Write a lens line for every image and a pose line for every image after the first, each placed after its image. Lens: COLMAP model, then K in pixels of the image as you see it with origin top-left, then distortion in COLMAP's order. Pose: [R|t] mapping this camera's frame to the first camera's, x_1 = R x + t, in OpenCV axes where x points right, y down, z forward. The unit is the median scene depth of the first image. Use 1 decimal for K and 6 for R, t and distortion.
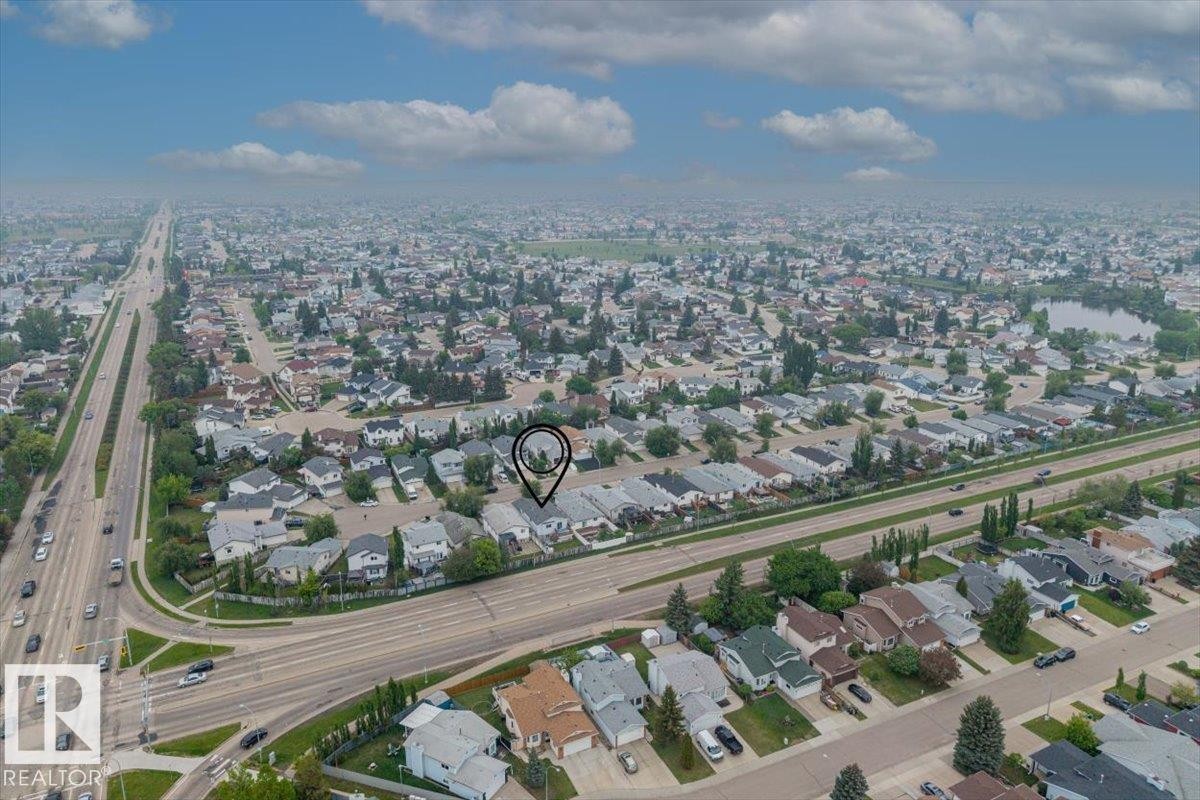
lens RADIAL K [[795.5, 0, 599.9], [0, 795.5, 442.9], [0, 0, 1]] dist [0.007122, -0.000157]
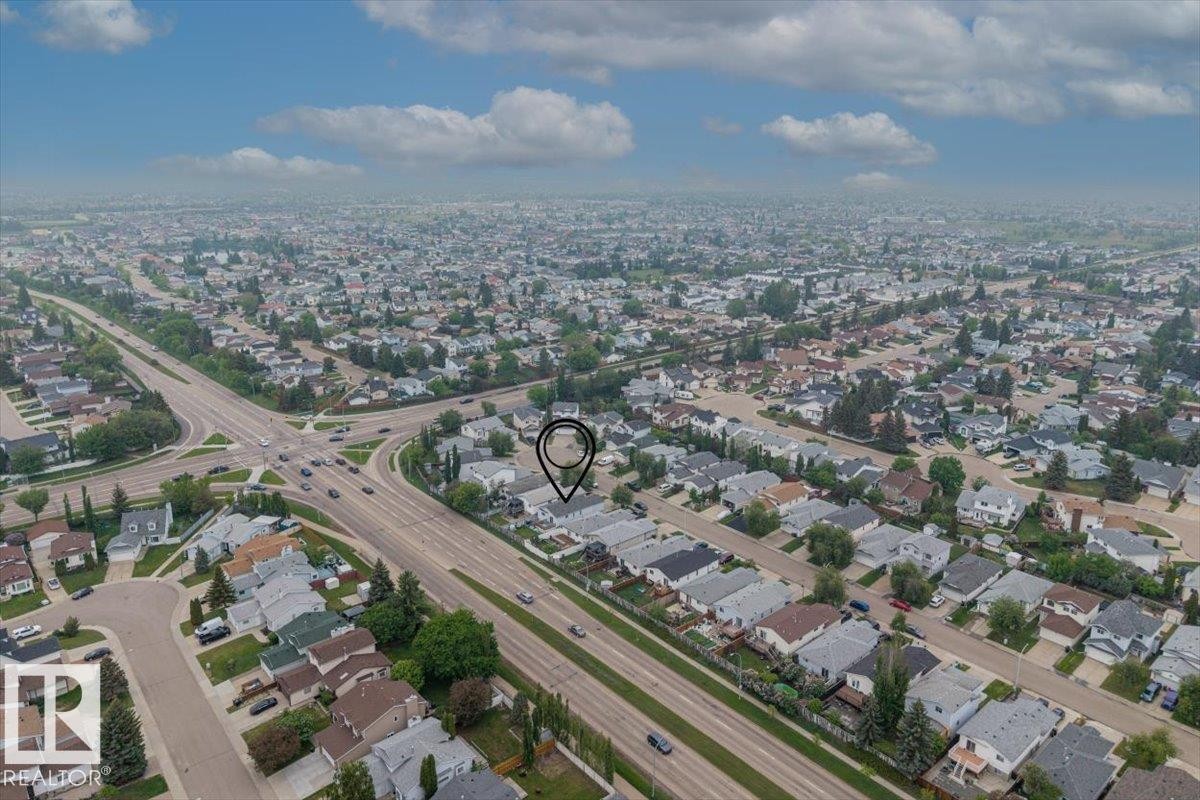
lens RADIAL K [[795.5, 0, 599.9], [0, 795.5, 442.9], [0, 0, 1]] dist [0.007122, -0.000157]
pose [[0.236640, 0.320030, -0.917378, 0.871936], [-0.328447, 0.914959, 0.234462, -0.247410], [0.914398, 0.245827, 0.321628, 0.706546]]
